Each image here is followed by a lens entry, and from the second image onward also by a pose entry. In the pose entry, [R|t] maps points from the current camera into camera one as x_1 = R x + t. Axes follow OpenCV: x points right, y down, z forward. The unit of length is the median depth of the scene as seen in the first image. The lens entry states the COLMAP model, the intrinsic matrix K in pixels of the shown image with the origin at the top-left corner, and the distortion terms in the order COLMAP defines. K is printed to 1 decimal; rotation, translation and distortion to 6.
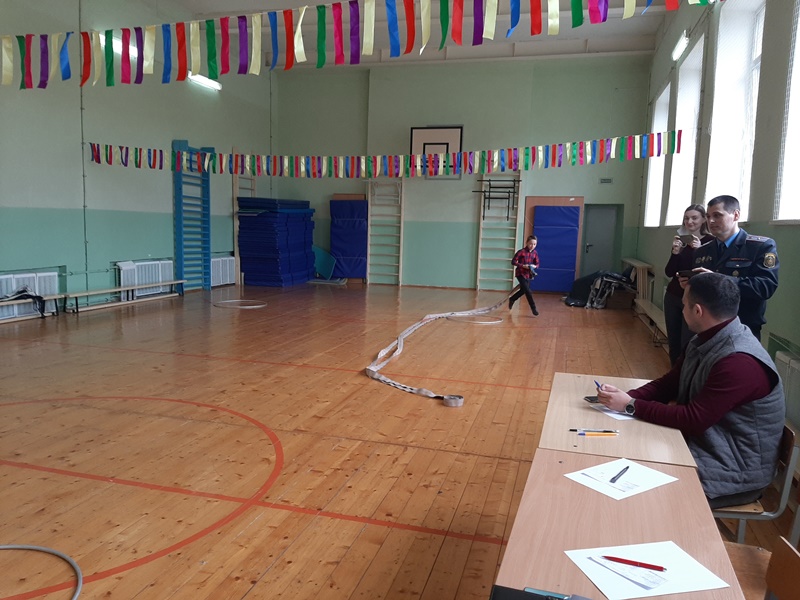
lens RADIAL K [[632.4, 0, 400.0], [0, 632.4, 300.0], [0, 0, 1]] dist [0.073161, -0.115650]
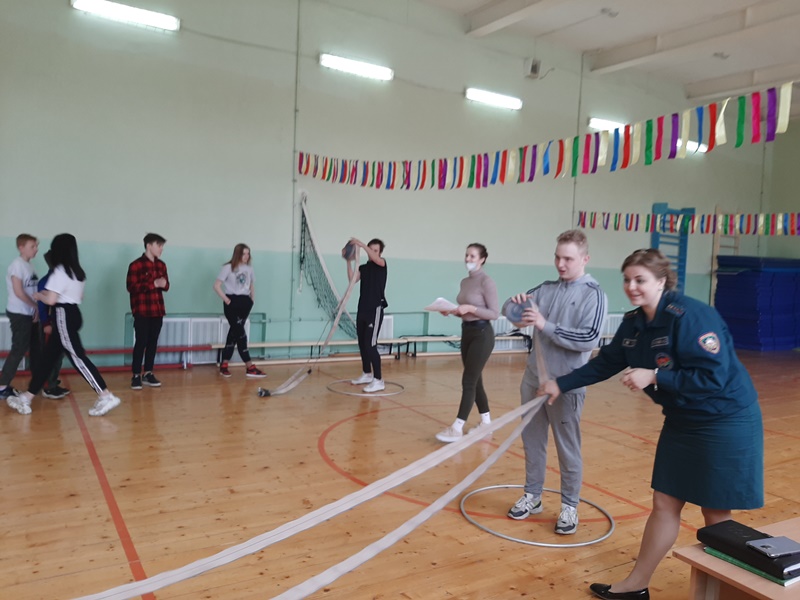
lens RADIAL K [[632.4, 0, 400.0], [0, 632.4, 300.0], [0, 0, 1]] dist [0.073161, -0.115650]
pose [[0.741850, 0.047599, -0.668874, 0.056634], [-0.107980, 0.992940, -0.049100, 0.010785], [0.661815, 0.108650, 0.741752, -0.067582]]
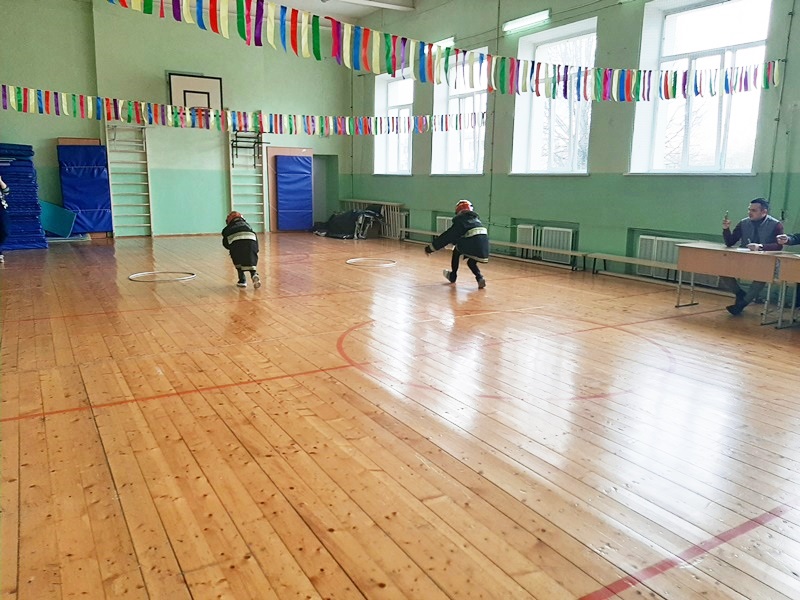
lens RADIAL K [[632.4, 0, 400.0], [0, 632.4, 300.0], [0, 0, 1]] dist [0.073161, -0.115650]
pose [[0.663057, -0.160837, 0.731086, -0.599591], [0.088781, 0.986648, 0.136541, -0.032872], [-0.743286, -0.025628, 0.668483, 0.077611]]
